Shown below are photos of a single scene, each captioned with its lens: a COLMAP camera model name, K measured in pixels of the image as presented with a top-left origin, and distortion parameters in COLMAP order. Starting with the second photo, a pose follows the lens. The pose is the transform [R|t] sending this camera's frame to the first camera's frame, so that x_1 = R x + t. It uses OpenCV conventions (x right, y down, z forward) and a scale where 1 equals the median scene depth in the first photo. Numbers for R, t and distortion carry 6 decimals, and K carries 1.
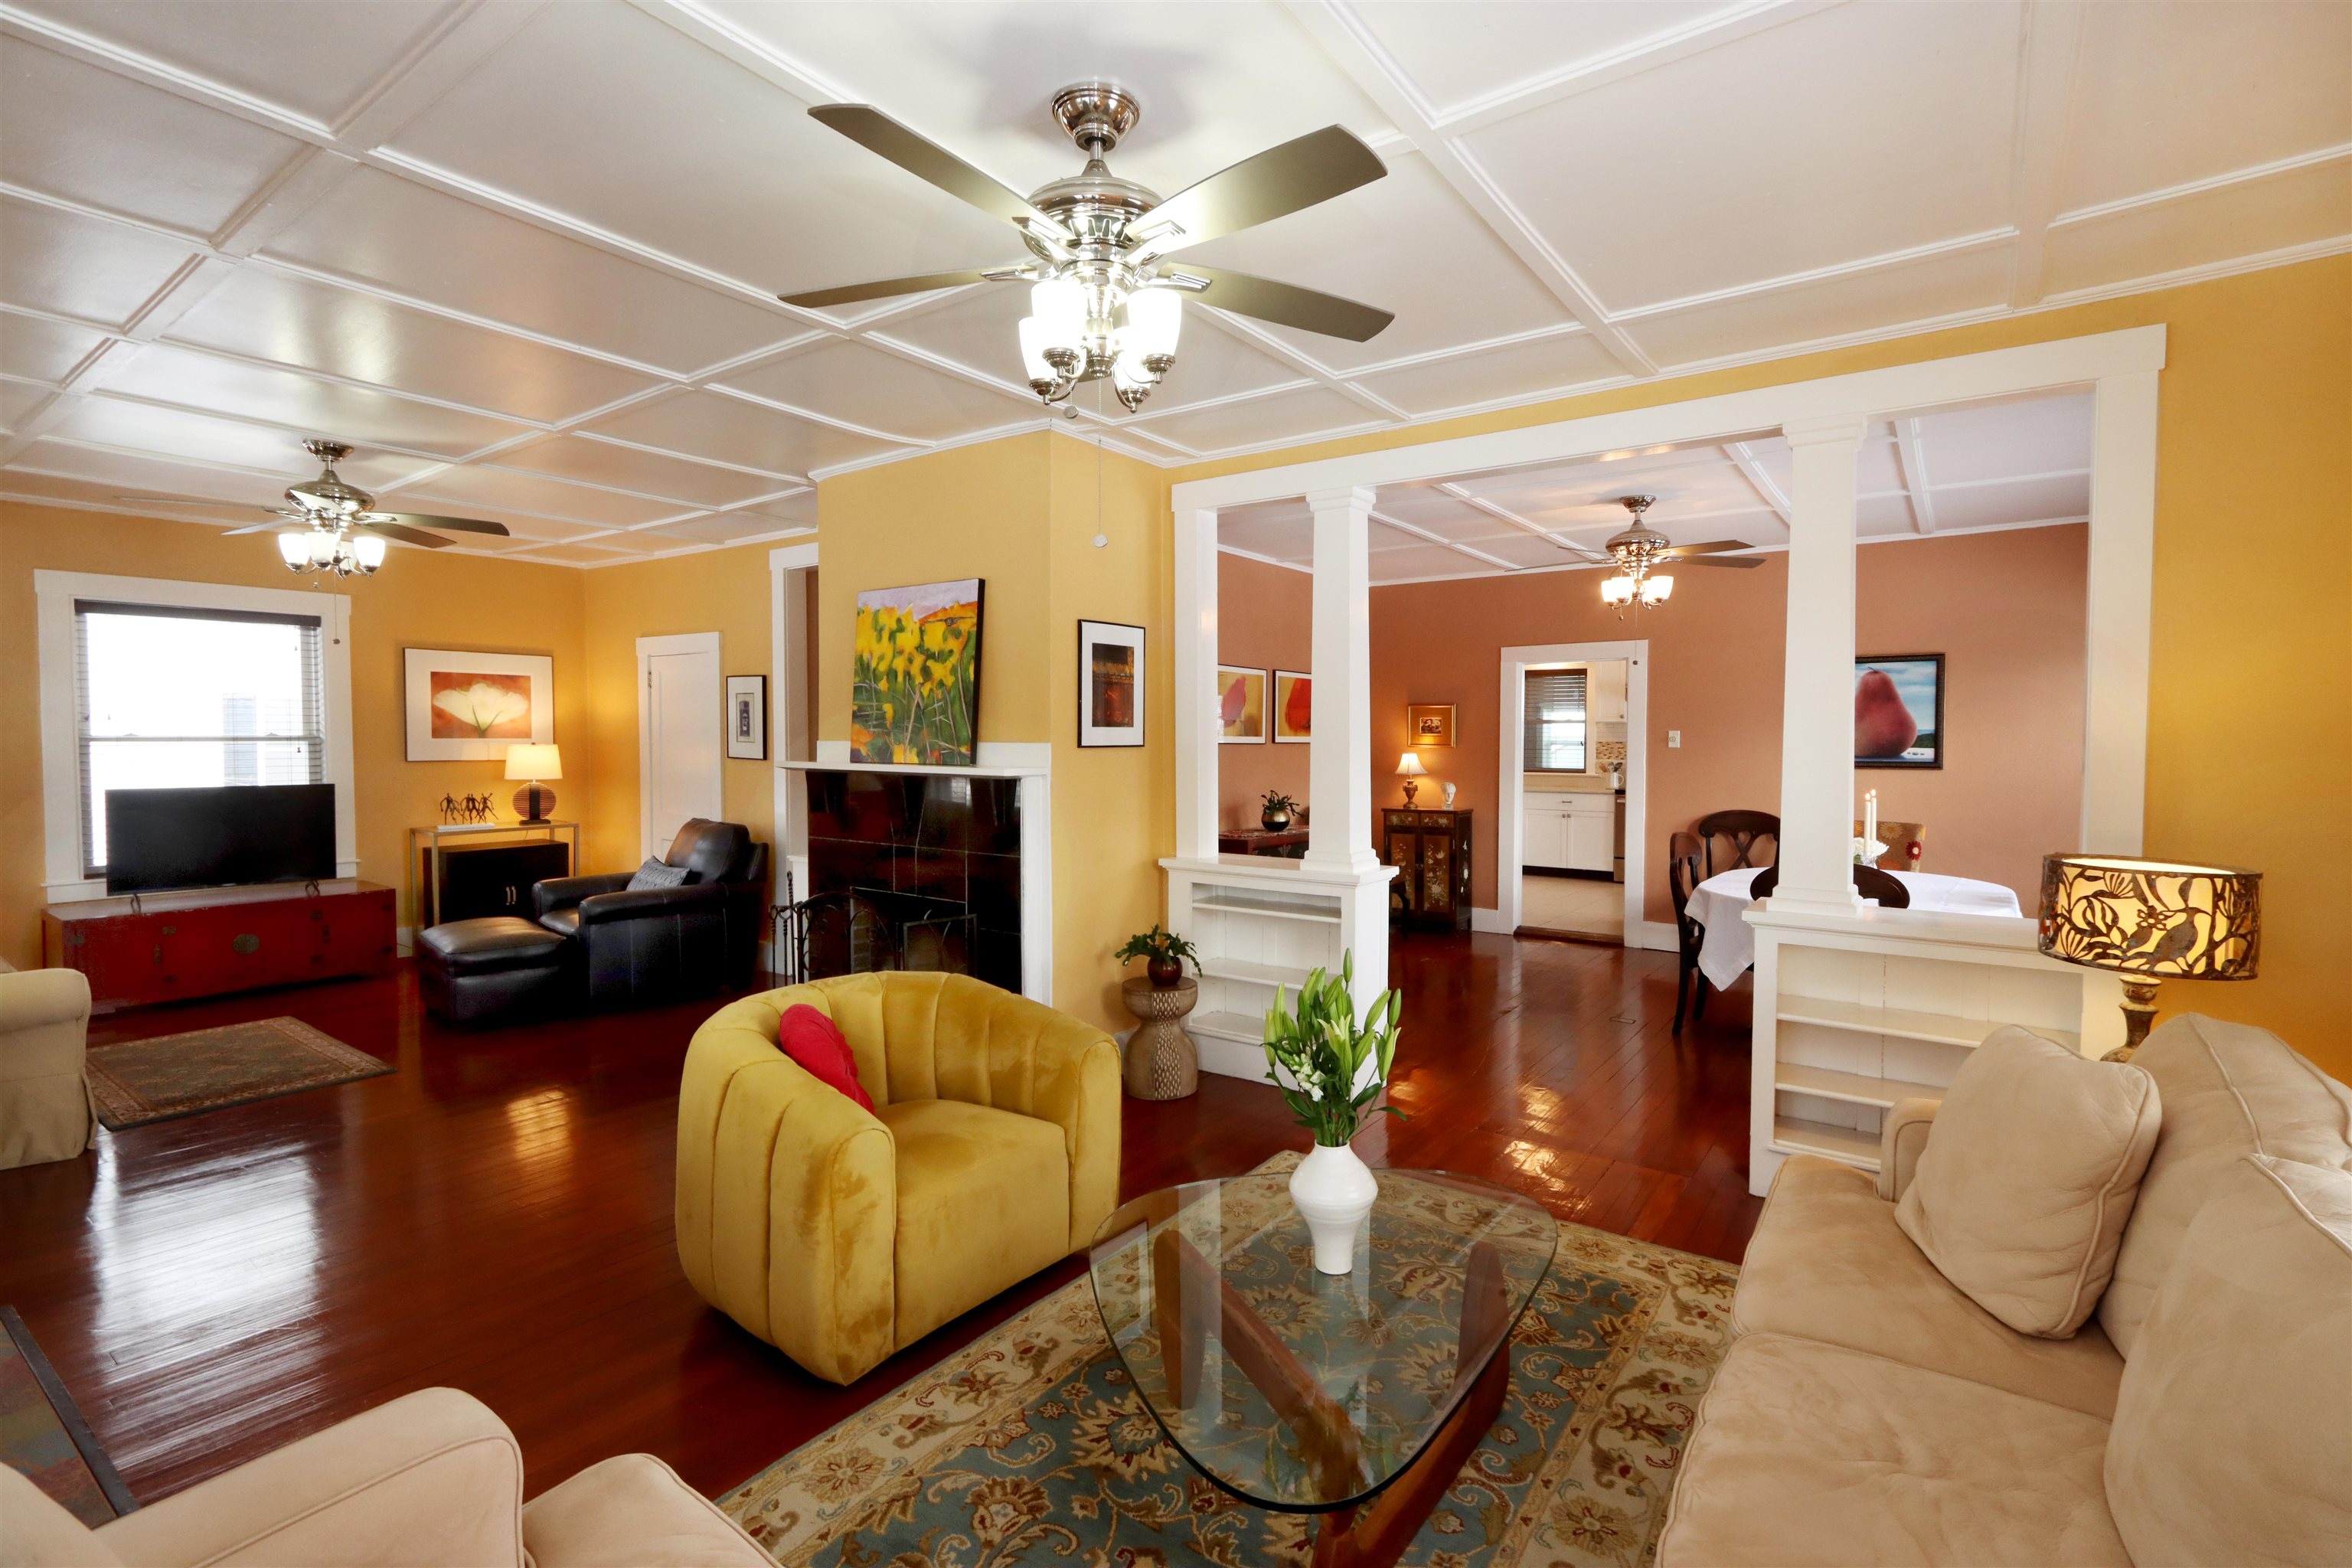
lens RADIAL K [[1094.1, 0, 1175.8], [0, 1094.1, 769.8], [0, 0, 1]] dist [0.002199, -0.002910]
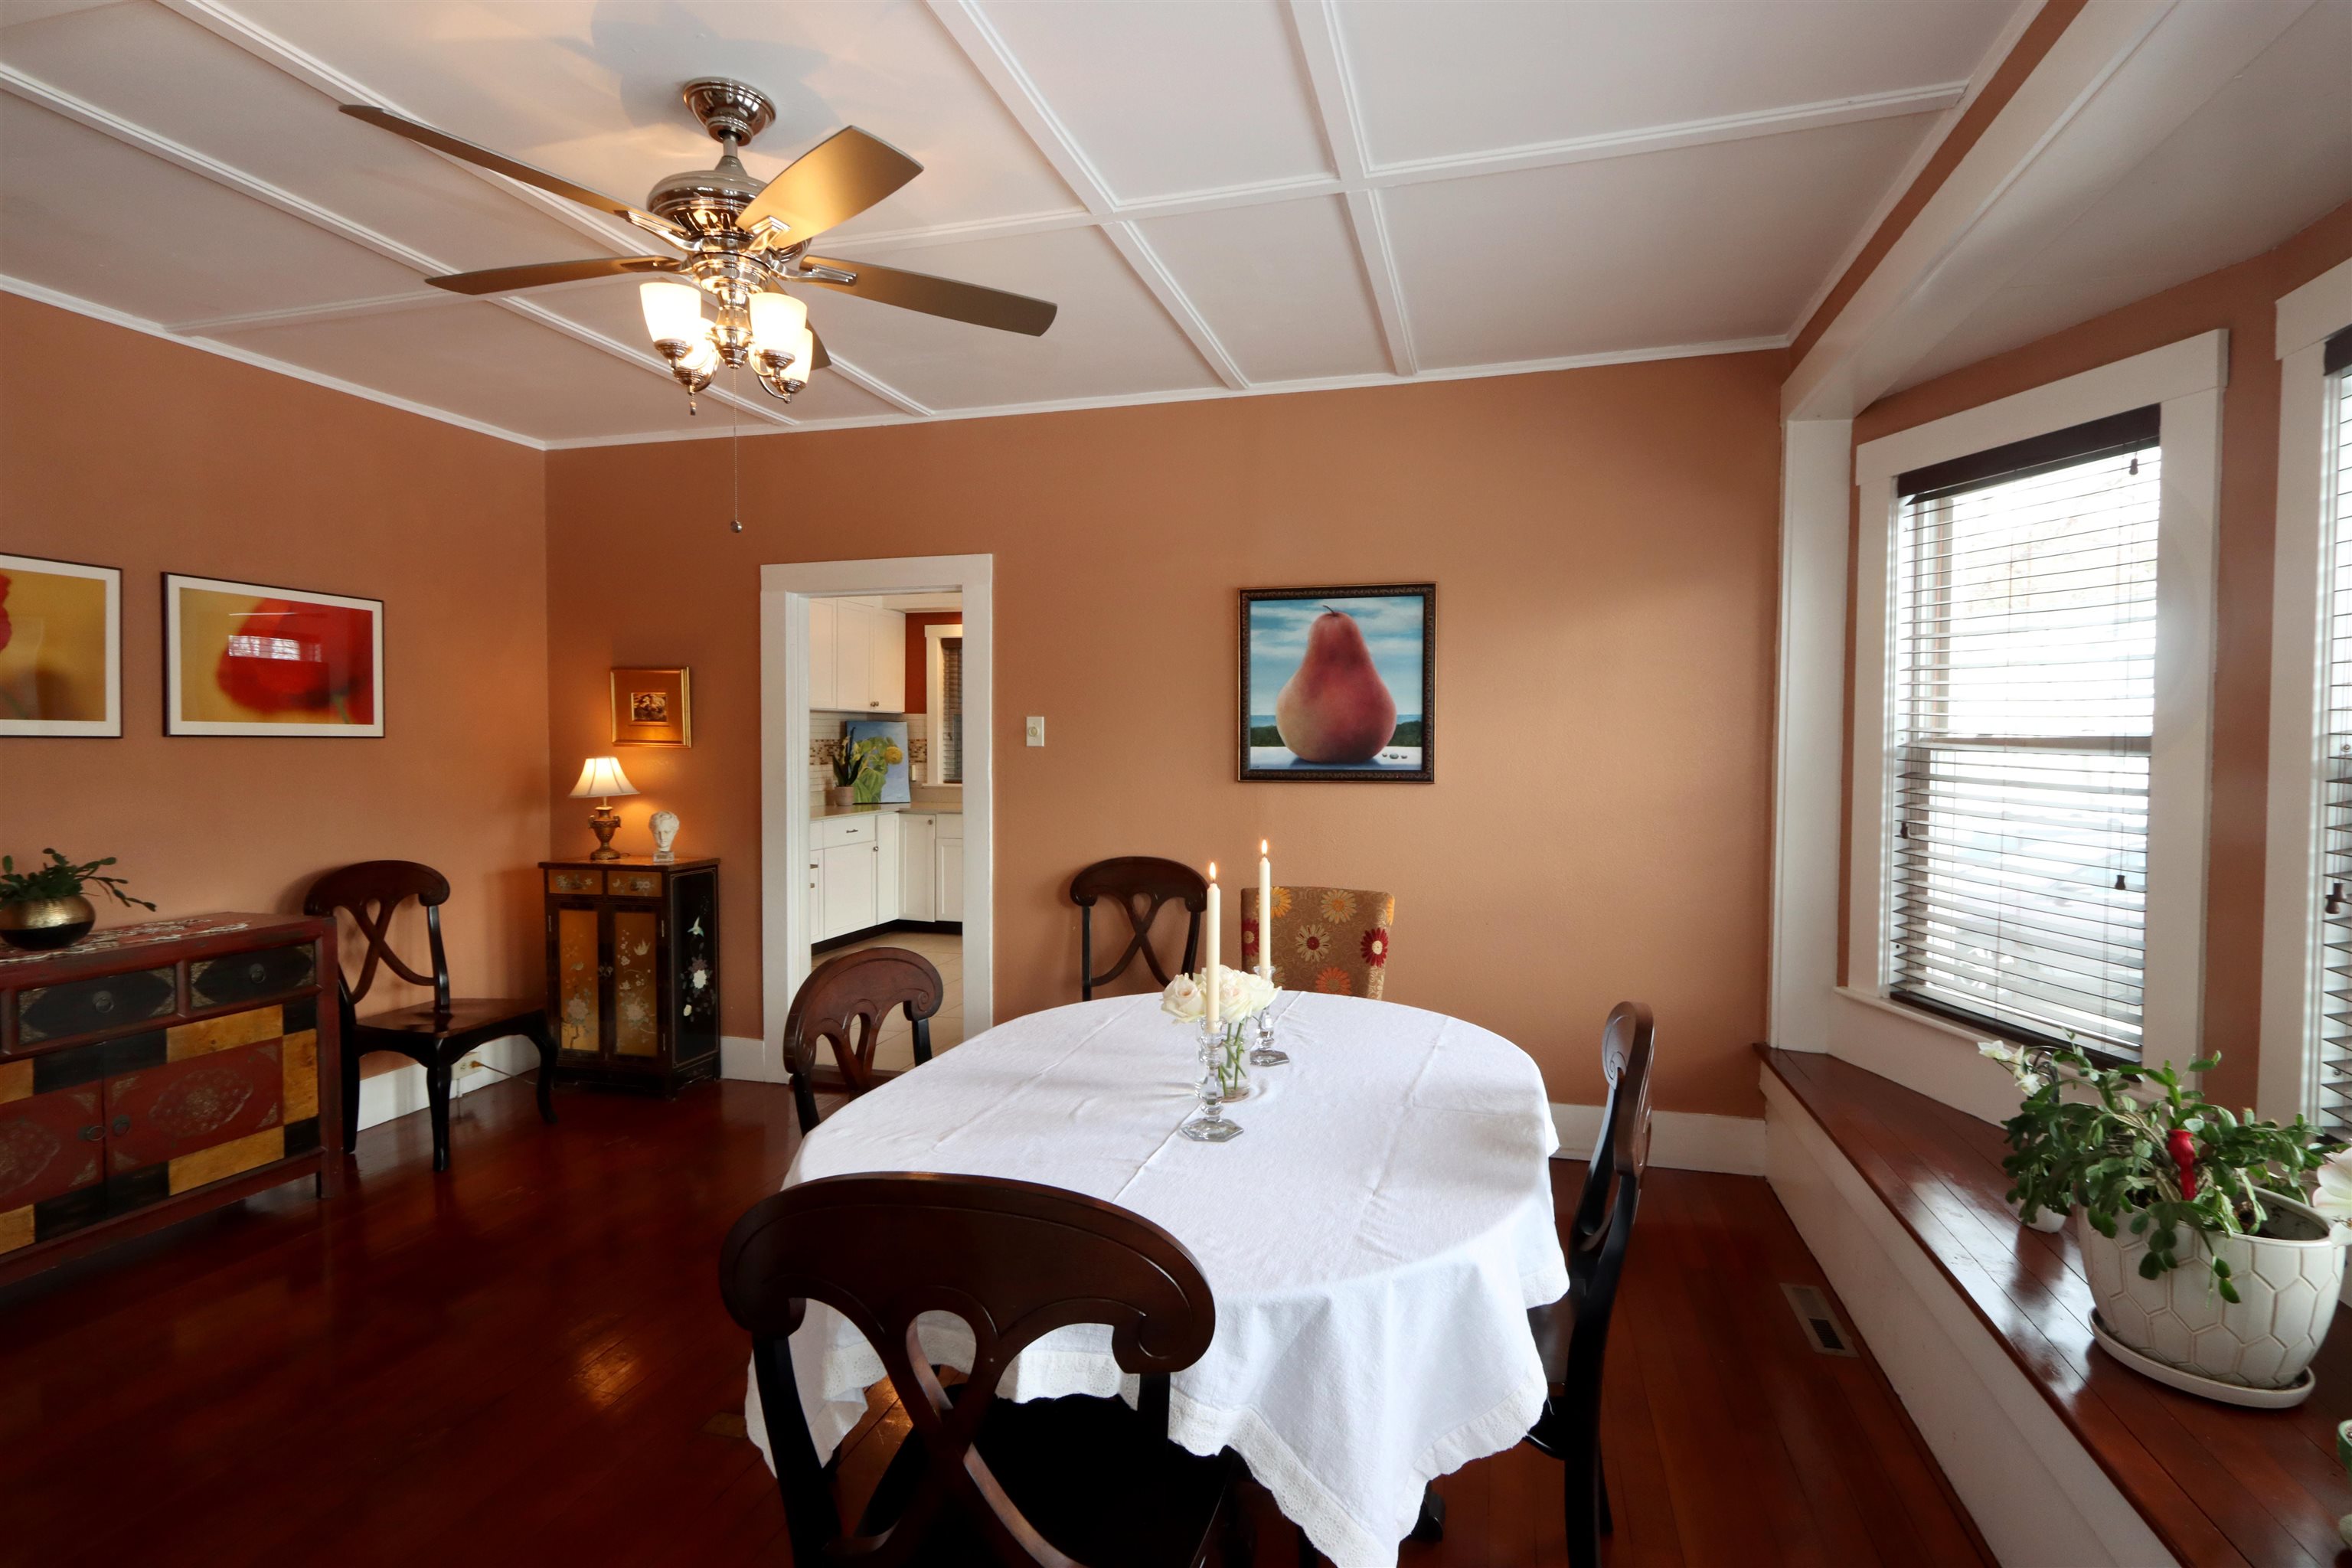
lens RADIAL K [[1094.1, 0, 1185.6], [0, 1094.1, 763.6], [0, 0, 1]] dist [0.002199, -0.002910]
pose [[0.940148, -0.004338, 0.340739, 0.372441], [0.008212, 0.999917, -0.009928, -0.005922], [-0.340668, 0.012132, 0.940105, 0.490297]]
